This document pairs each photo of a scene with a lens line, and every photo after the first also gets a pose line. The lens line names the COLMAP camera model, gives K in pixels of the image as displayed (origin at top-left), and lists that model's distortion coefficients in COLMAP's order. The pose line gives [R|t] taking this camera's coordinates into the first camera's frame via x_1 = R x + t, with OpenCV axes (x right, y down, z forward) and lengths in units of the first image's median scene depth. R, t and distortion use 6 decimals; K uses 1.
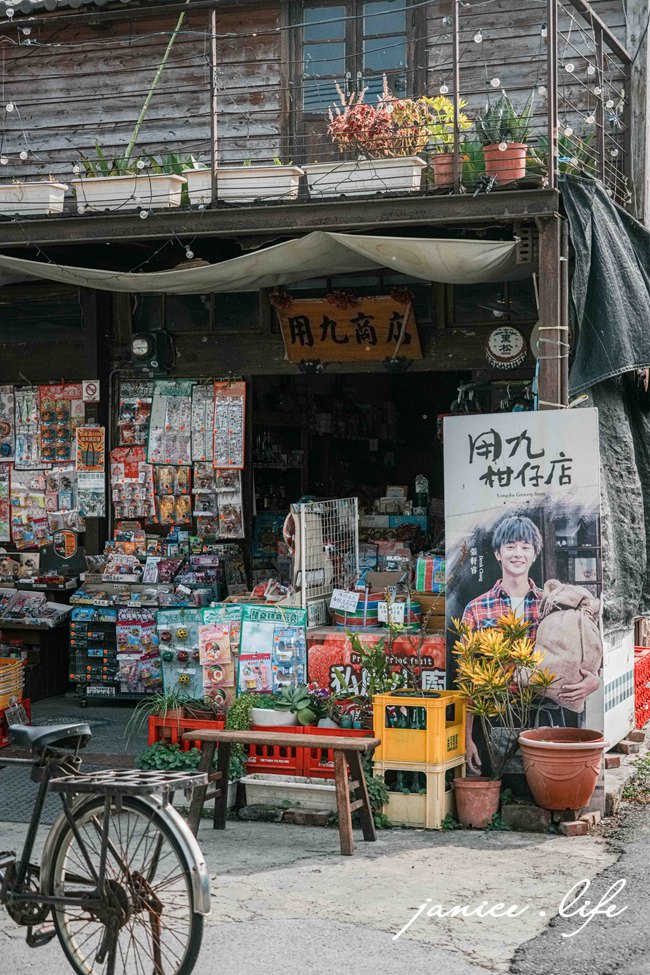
lens RADIAL K [[1686.0, 0, 325.1], [0, 1686.0, 487.5], [0, 0, 1]] dist [0.142549, 0.000000]
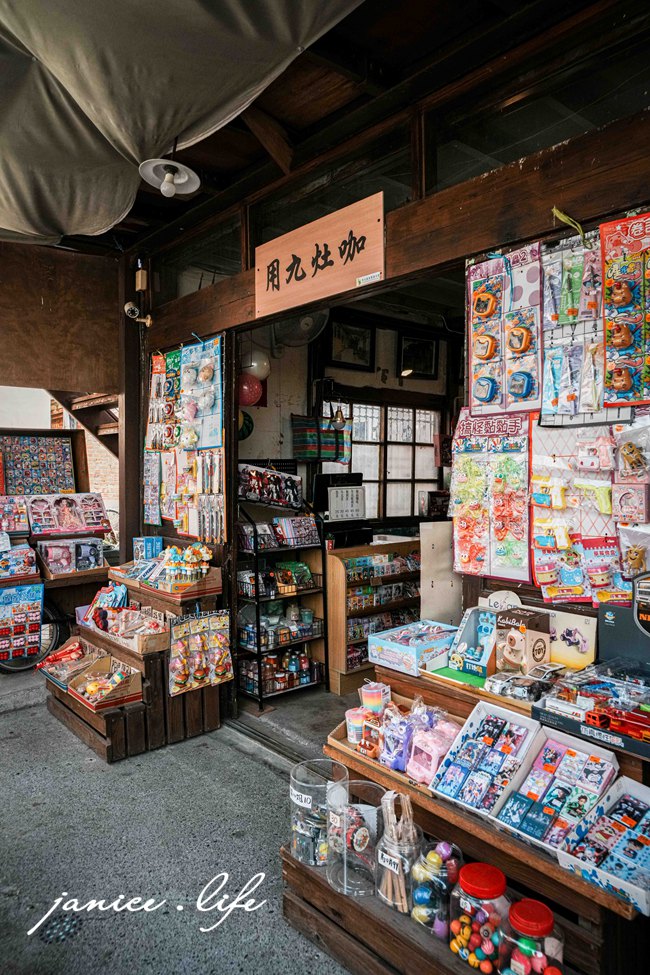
lens RADIAL K [[660.2, 0, 326.4], [0, 660.2, 489.0], [0, 0, 1]] dist [-0.035408, 0.000114]
pose [[0.869950, 0.018243, -0.492803, -0.146630], [-0.003965, 0.999542, 0.030003, 0.001163], [0.493125, -0.024147, 0.869623, 0.821215]]
